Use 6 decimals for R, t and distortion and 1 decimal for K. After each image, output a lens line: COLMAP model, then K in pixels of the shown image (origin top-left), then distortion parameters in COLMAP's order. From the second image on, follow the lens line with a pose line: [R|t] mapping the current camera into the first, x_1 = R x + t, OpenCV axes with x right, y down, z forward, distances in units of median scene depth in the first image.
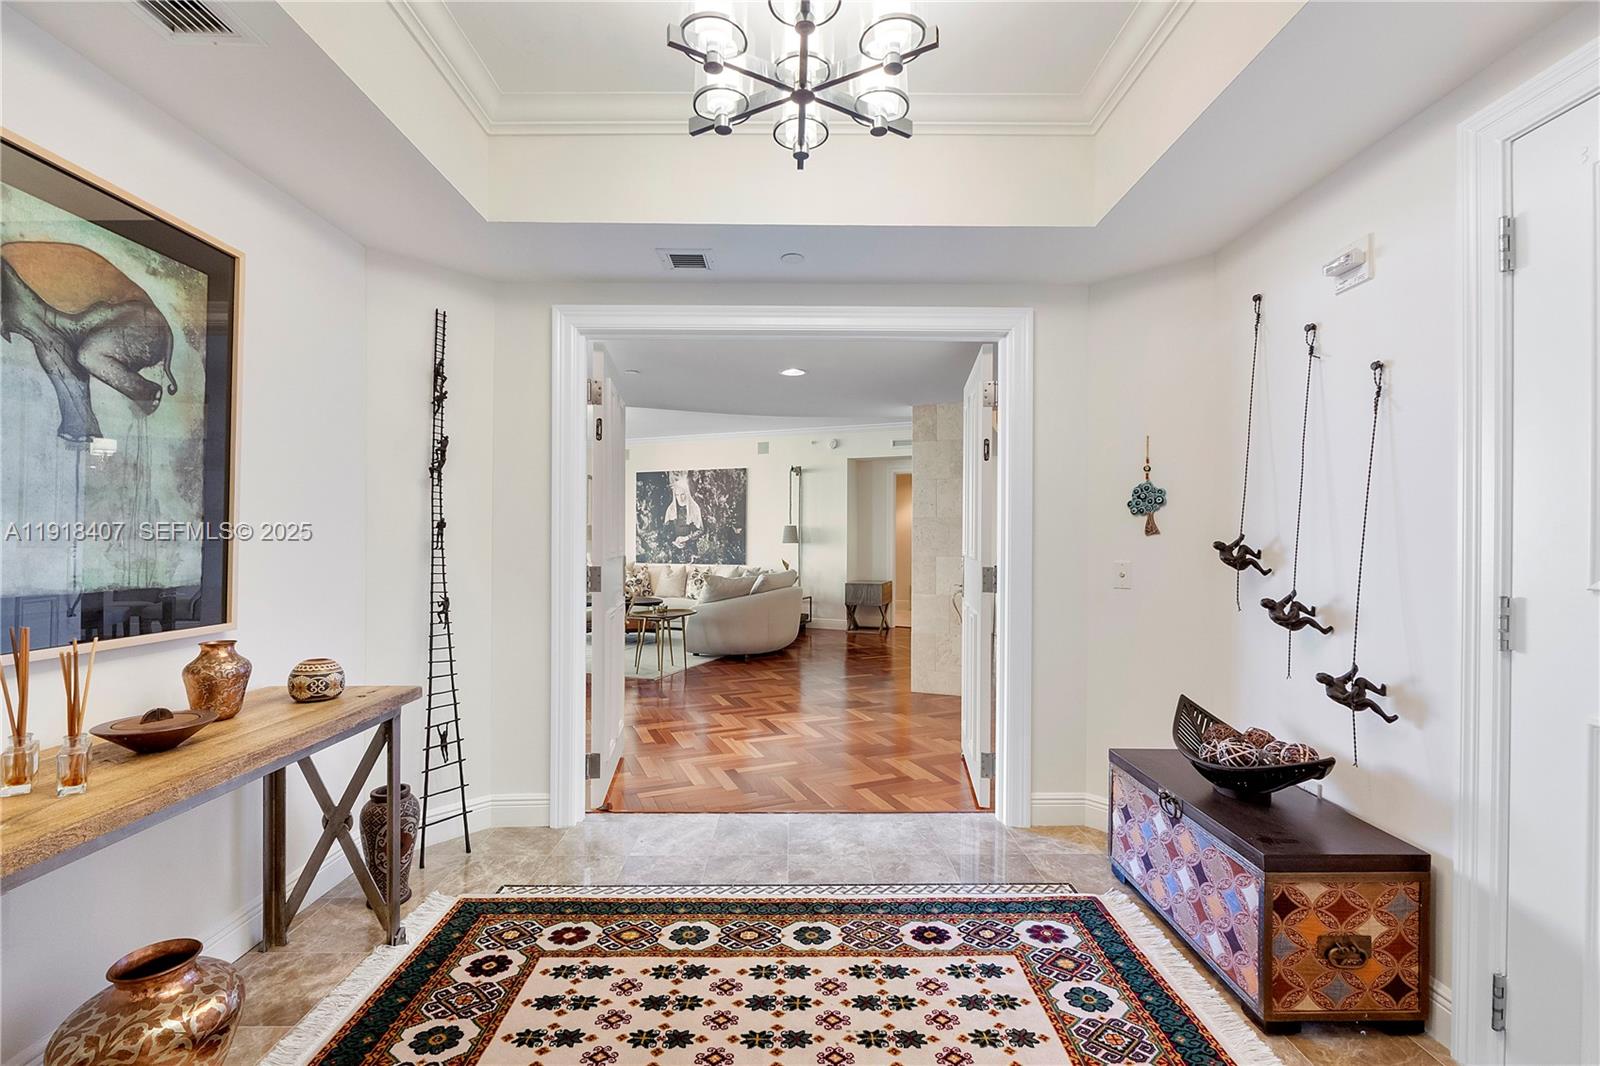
lens RADIAL K [[677.8, 0, 802.4], [0, 677.8, 534.5], [0, 0, 1]] dist [-0.011718, 0.000348]
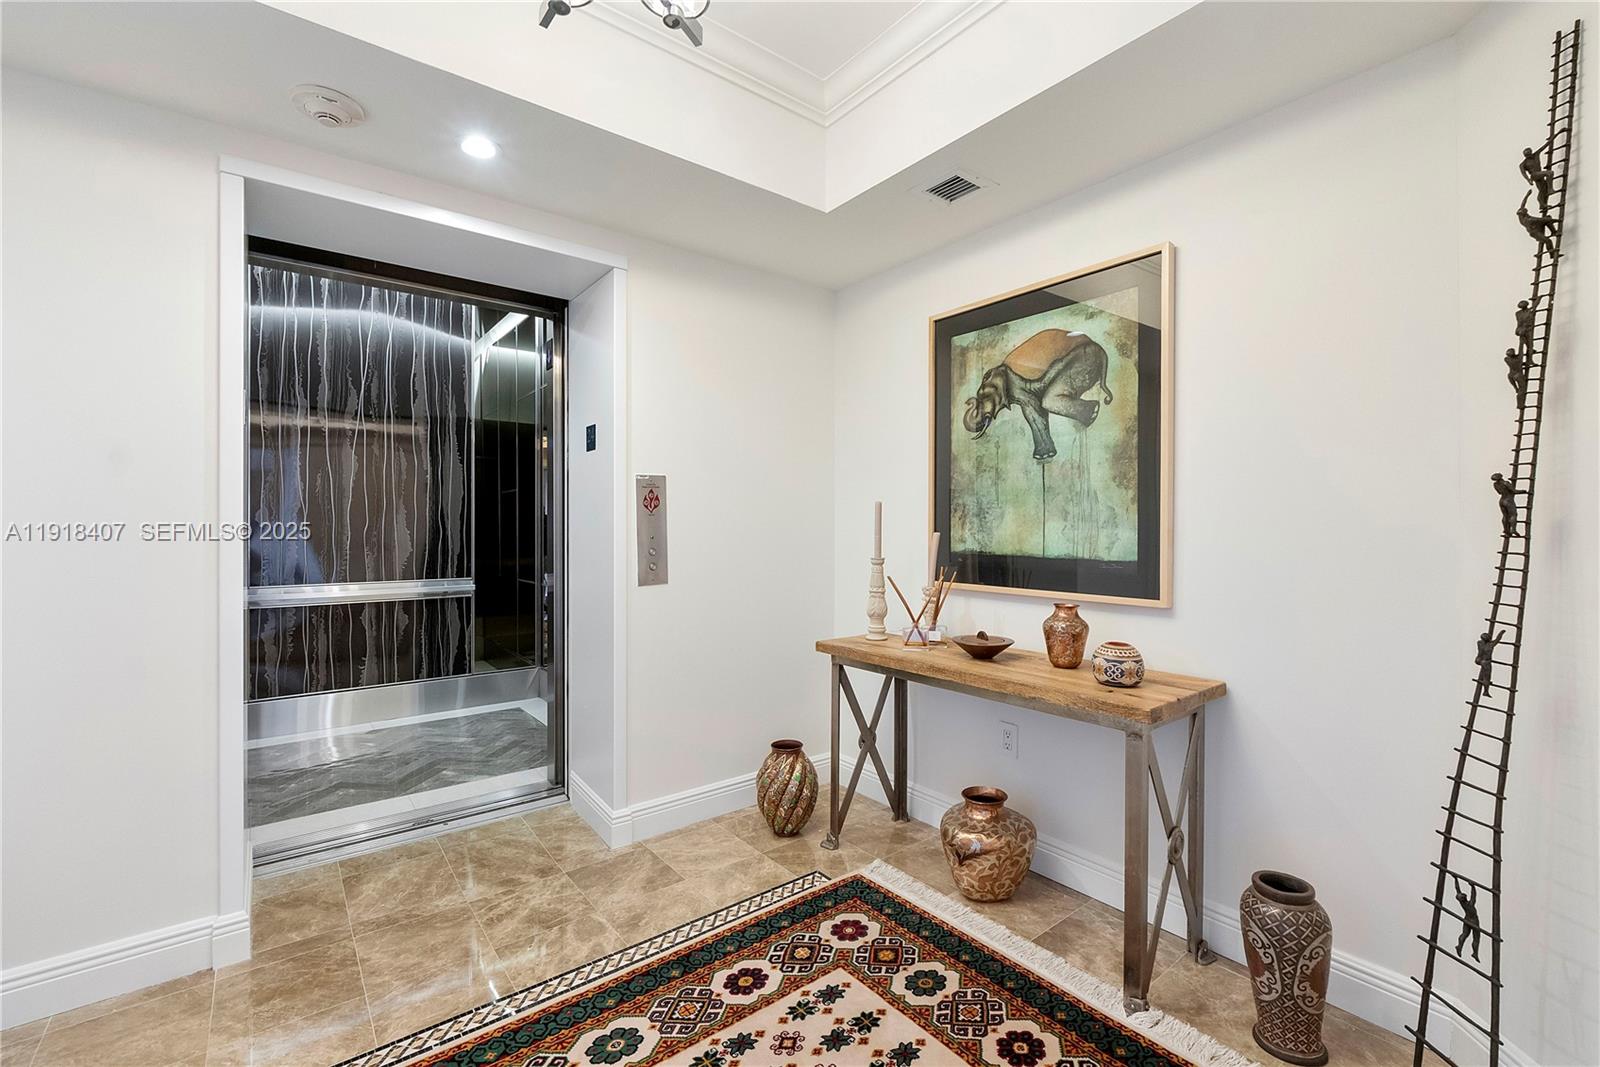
lens RADIAL K [[677.8, 0, 802.4], [0, 677.8, 535.0], [0, 0, 1]] dist [-0.011718, 0.000348]
pose [[-0.796942, -0.008480, -0.603996, 0.267477], [-0.007653, 0.999963, -0.003941, 0.042708], [0.604007, 0.001482, -0.796978, 1.724382]]
